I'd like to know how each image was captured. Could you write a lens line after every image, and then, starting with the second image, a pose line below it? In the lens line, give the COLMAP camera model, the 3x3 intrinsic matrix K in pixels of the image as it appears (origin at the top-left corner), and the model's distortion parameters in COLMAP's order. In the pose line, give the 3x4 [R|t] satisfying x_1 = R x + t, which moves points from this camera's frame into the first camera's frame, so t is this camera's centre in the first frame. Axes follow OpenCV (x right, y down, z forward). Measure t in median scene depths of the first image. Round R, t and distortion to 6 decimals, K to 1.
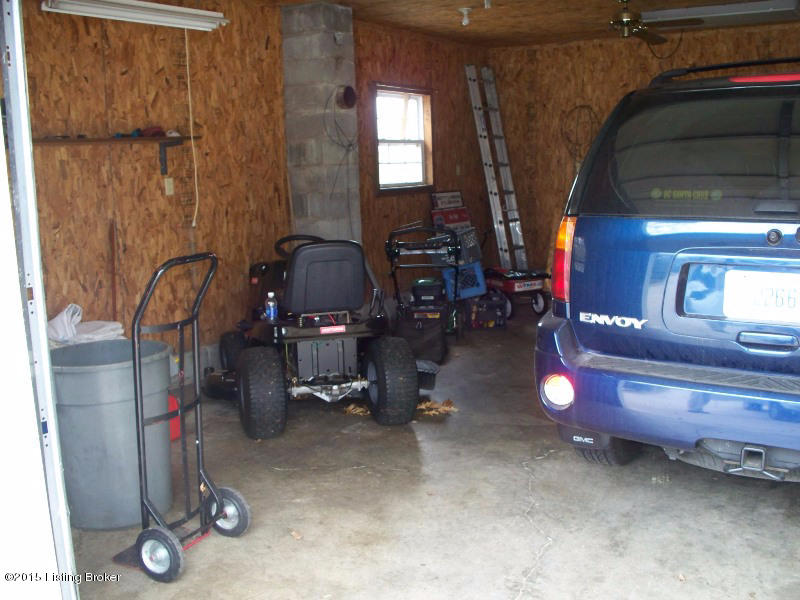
lens RADIAL K [[840.0, 0, 399.7], [0, 840.0, 299.0], [0, 0, 1]] dist [-0.118174, 0.000000]
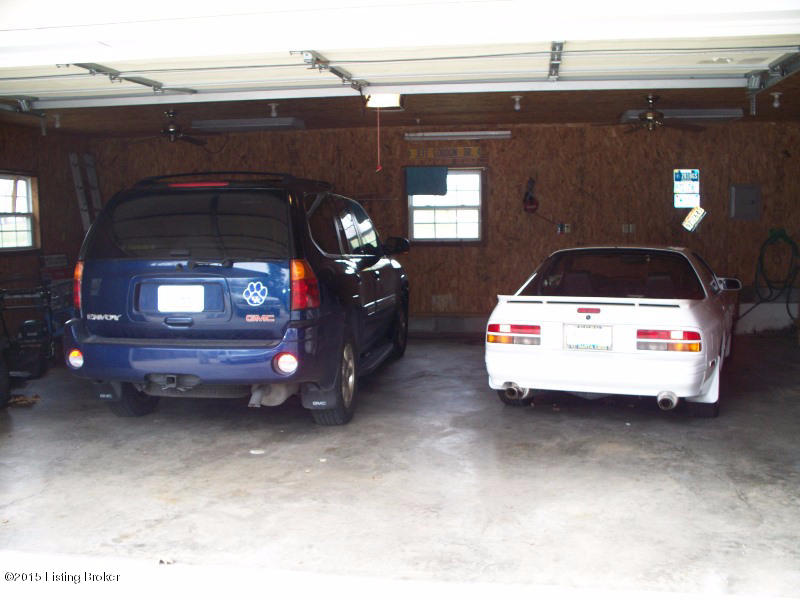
lens RADIAL K [[840.0, 0, 400.0], [0, 840.0, 302.1], [0, 0, 1]] dist [-0.118174, 0.000000]
pose [[0.919686, -0.026005, 0.391793, 0.071076], [0.055266, 0.996445, -0.063590, 0.071260], [-0.388747, 0.080135, 0.917853, -0.452955]]
